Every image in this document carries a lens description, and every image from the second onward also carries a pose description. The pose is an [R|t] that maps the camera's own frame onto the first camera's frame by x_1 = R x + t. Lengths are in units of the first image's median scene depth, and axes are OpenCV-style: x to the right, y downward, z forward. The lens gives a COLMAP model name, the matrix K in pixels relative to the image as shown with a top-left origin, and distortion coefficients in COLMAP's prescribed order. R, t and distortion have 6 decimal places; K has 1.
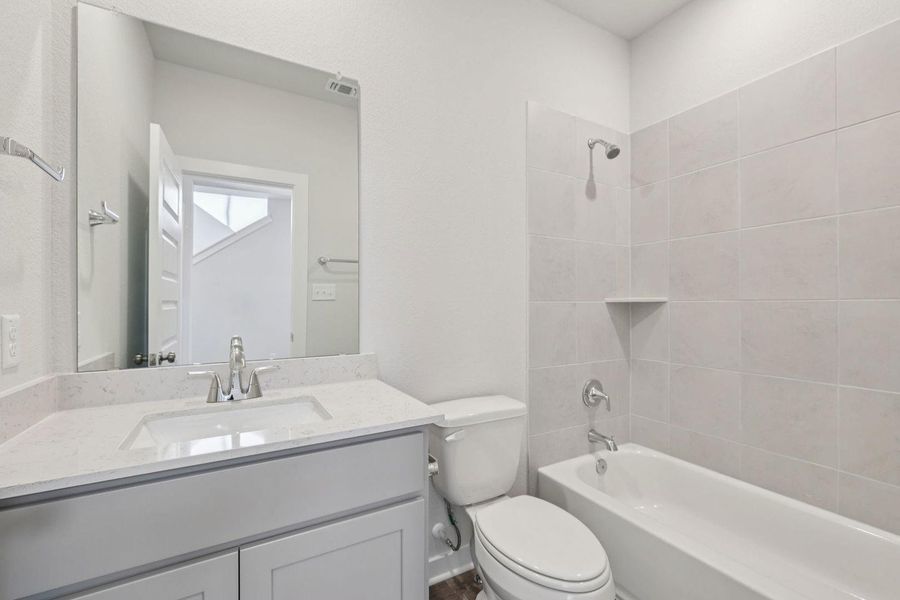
lens RADIAL K [[379.7, 0, 452.1], [0, 379.7, 300.8], [0, 0, 1]] dist [-0.000977, 0.000094]
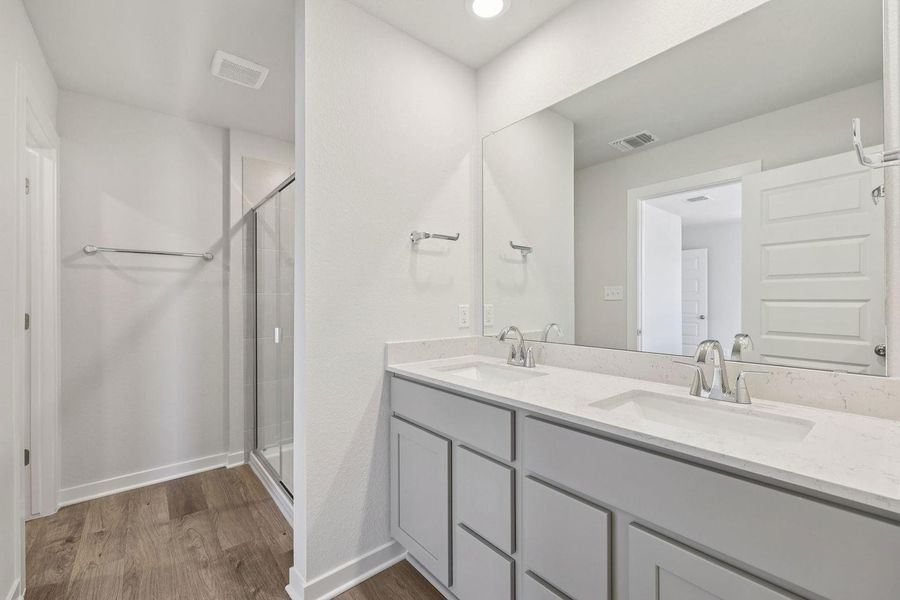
lens RADIAL K [[379.7, 0, 452.1], [0, 379.7, 300.8], [0, 0, 1]] dist [-0.000977, 0.000094]
pose [[0.188400, -0.005701, -0.982076, 0.476476], [0.010264, 0.999940, -0.003836, -0.000890], [0.982039, -0.009358, 0.188448, 0.230105]]
